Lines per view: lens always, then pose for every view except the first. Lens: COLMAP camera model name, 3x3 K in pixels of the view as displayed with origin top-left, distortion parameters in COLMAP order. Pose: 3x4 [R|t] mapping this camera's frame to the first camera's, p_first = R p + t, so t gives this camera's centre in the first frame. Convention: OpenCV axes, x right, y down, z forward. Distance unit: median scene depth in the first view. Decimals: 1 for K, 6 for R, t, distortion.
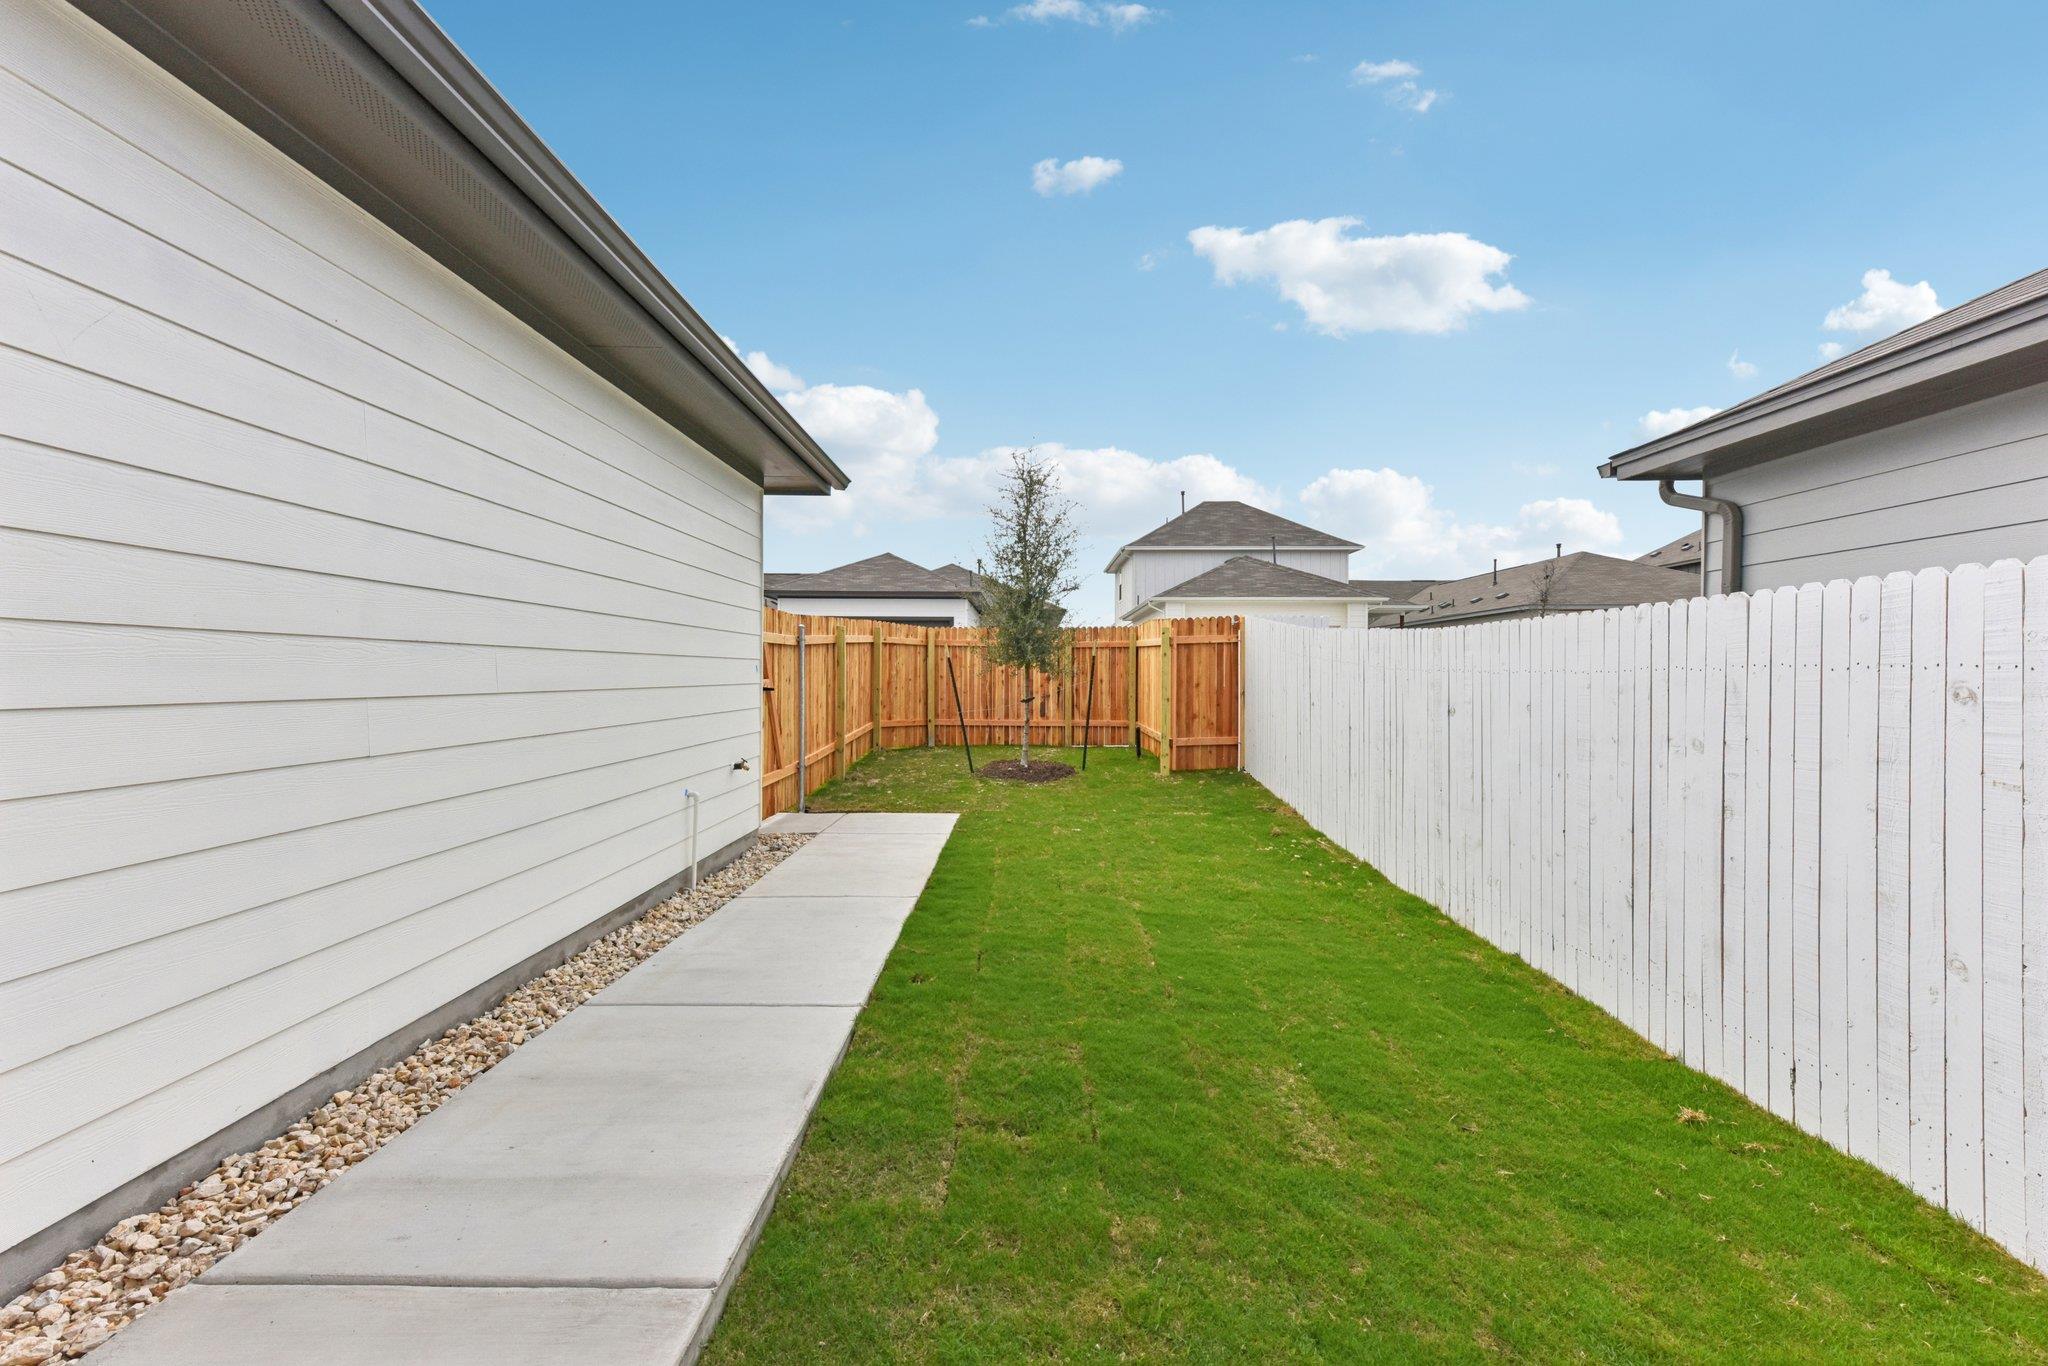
lens RADIAL K [[845.1, 0, 1029.4], [0, 845.1, 683.6], [0, 0, 1]] dist [0.017610, -0.001195]
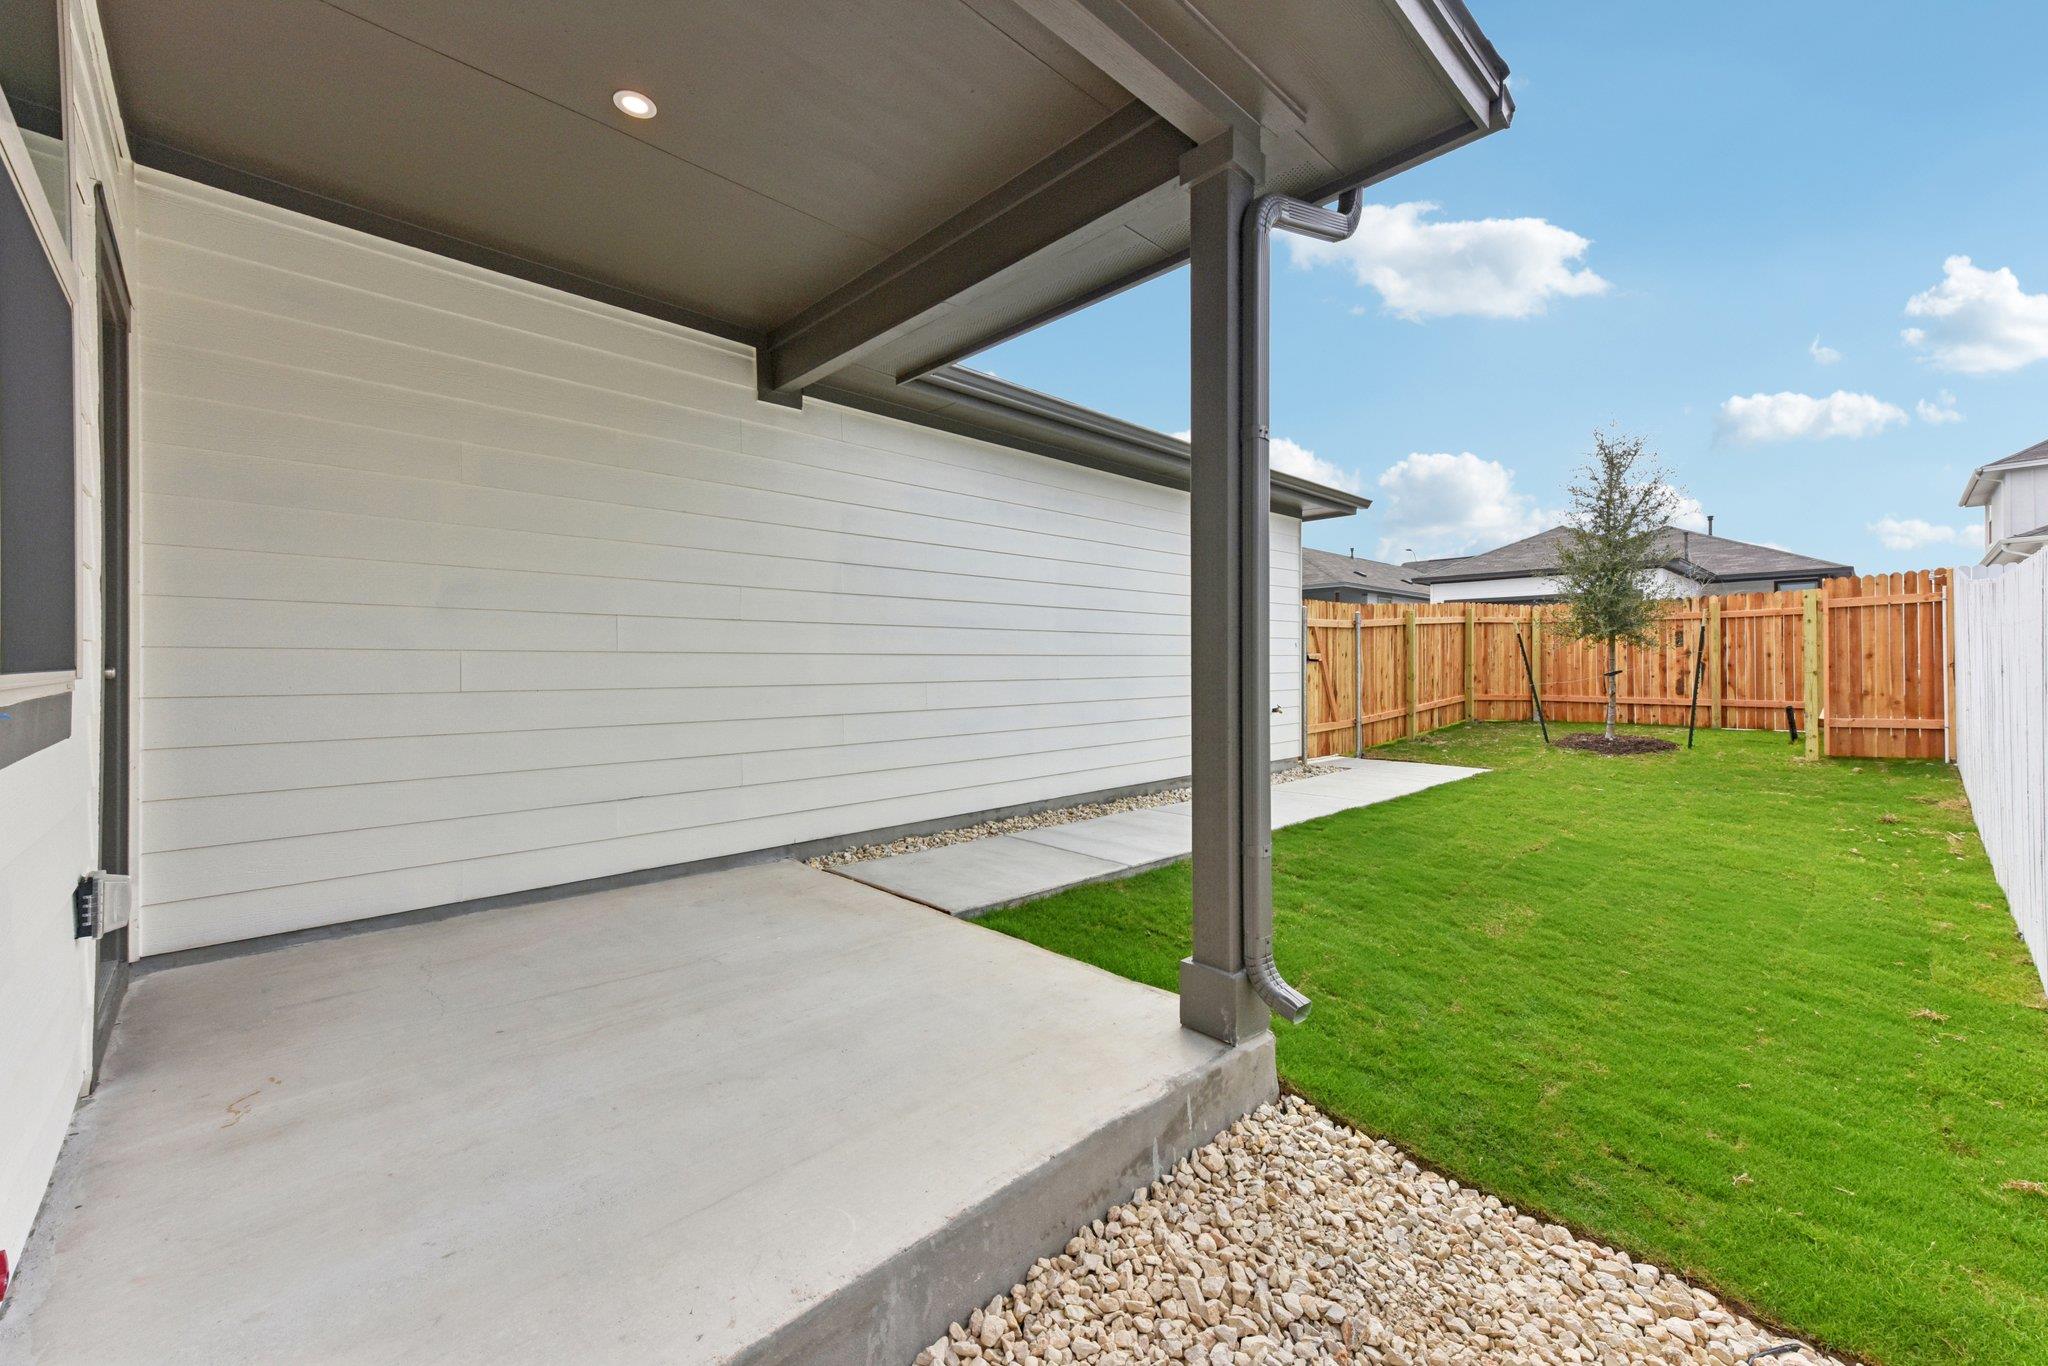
lens RADIAL K [[811.4, 0, 1024.3], [0, 811.4, 671.7], [0, 0, 1]] dist [0.030548, -0.000485]
pose [[0.692514, -0.000281, -0.721404, 0.216115], [0.001364, 0.999999, 0.000920, 0.015508], [0.721403, -0.001621, 0.692513, -0.175640]]
